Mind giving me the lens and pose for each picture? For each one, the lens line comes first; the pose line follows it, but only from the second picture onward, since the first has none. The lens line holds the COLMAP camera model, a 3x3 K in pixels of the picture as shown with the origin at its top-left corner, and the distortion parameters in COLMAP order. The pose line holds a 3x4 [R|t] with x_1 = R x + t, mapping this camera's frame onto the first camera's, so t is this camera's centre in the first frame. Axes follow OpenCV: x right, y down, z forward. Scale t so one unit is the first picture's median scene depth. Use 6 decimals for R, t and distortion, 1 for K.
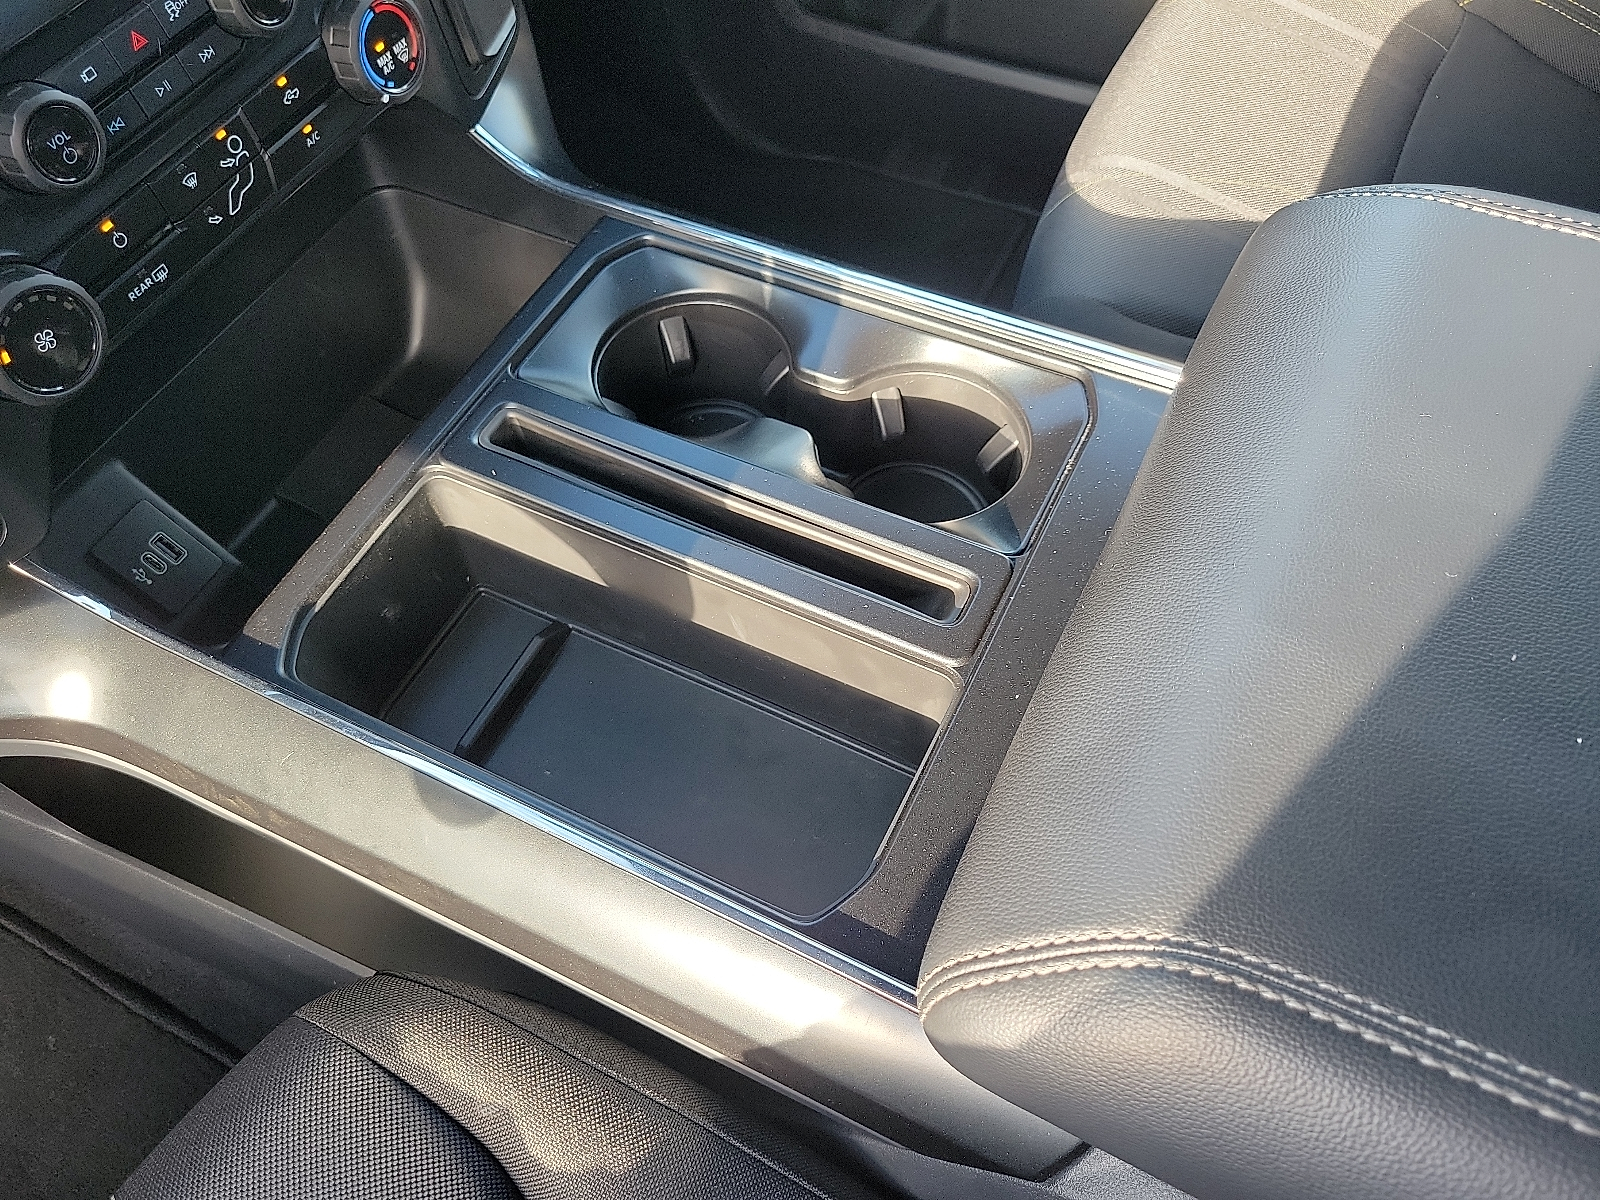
lens RADIAL K [[1228.9, 0, 790.8], [0, 1228.9, 624.8], [0, 0, 1]] dist [0.034586, -0.040246]
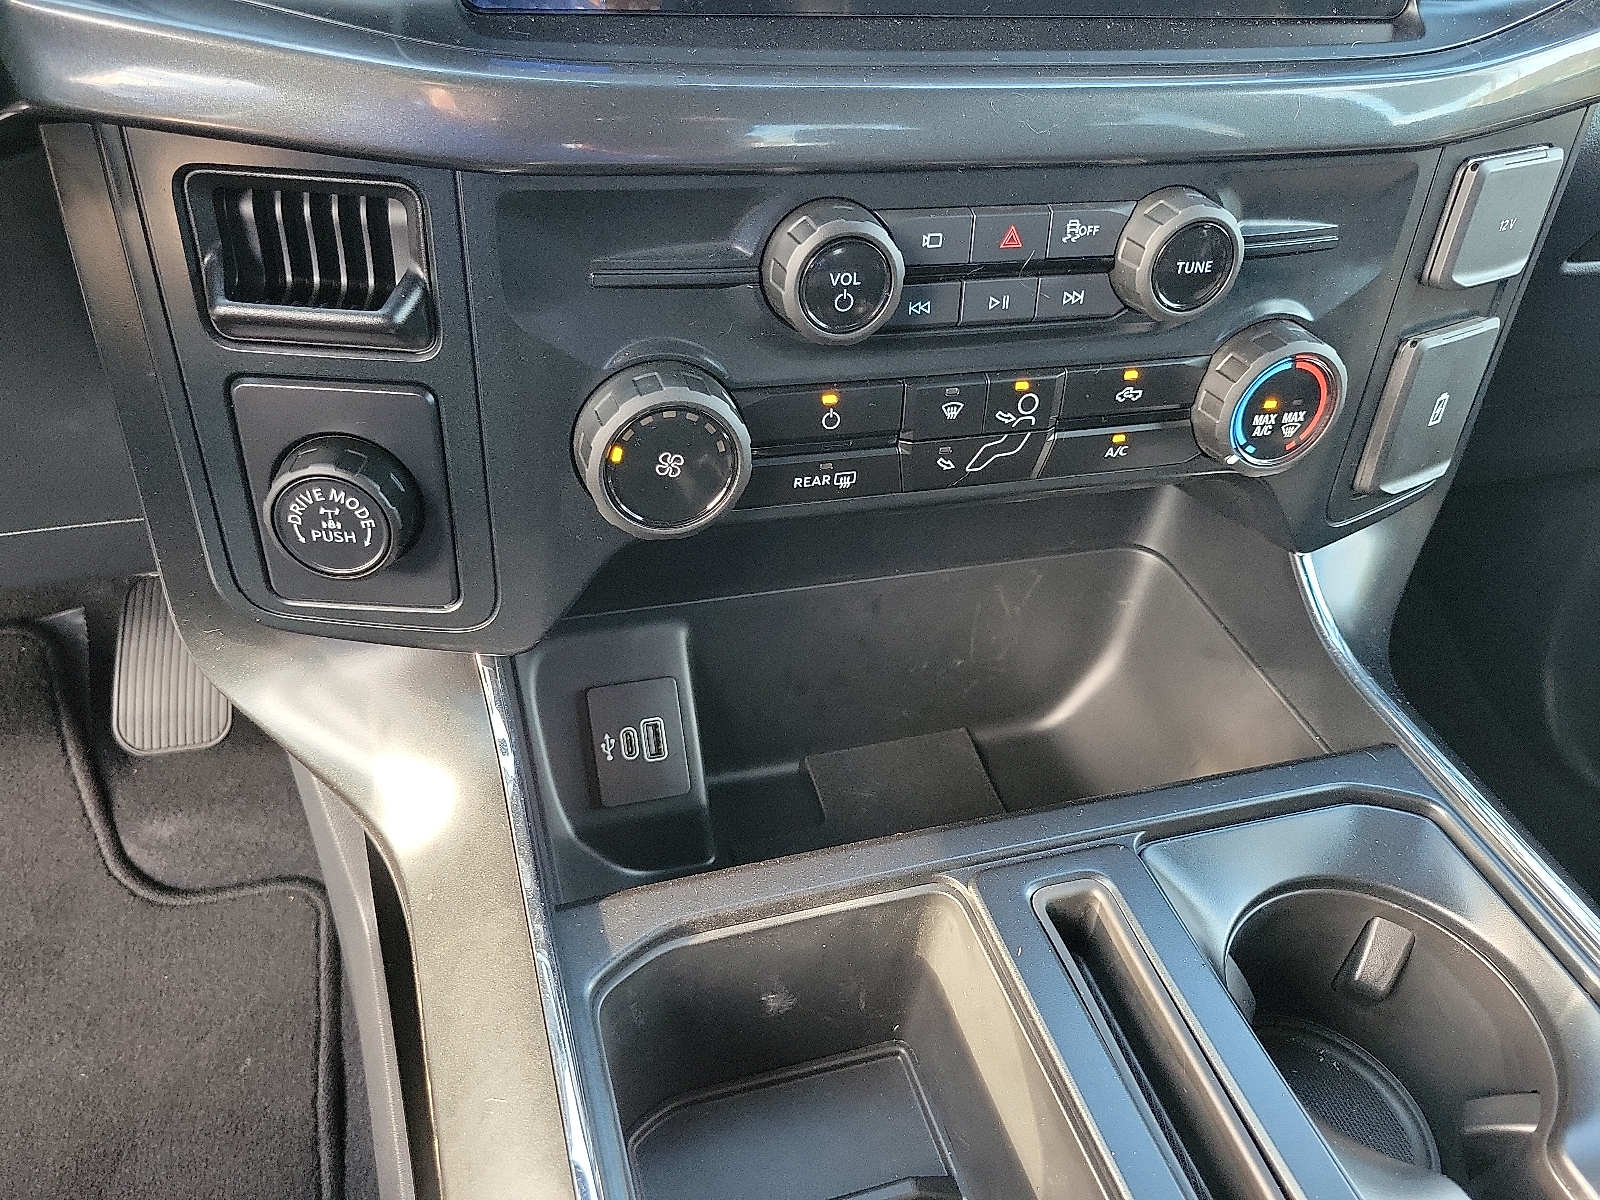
lens RADIAL K [[1228.9, 0, 790.8], [0, 1228.9, 624.8], [0, 0, 1]] dist [0.034586, -0.040246]
pose [[0.688878, 0.543511, -0.479628, -0.103012], [-0.659991, 0.743909, -0.104936, -0.101843], [0.299766, 0.388838, 0.871175, 0.319980]]
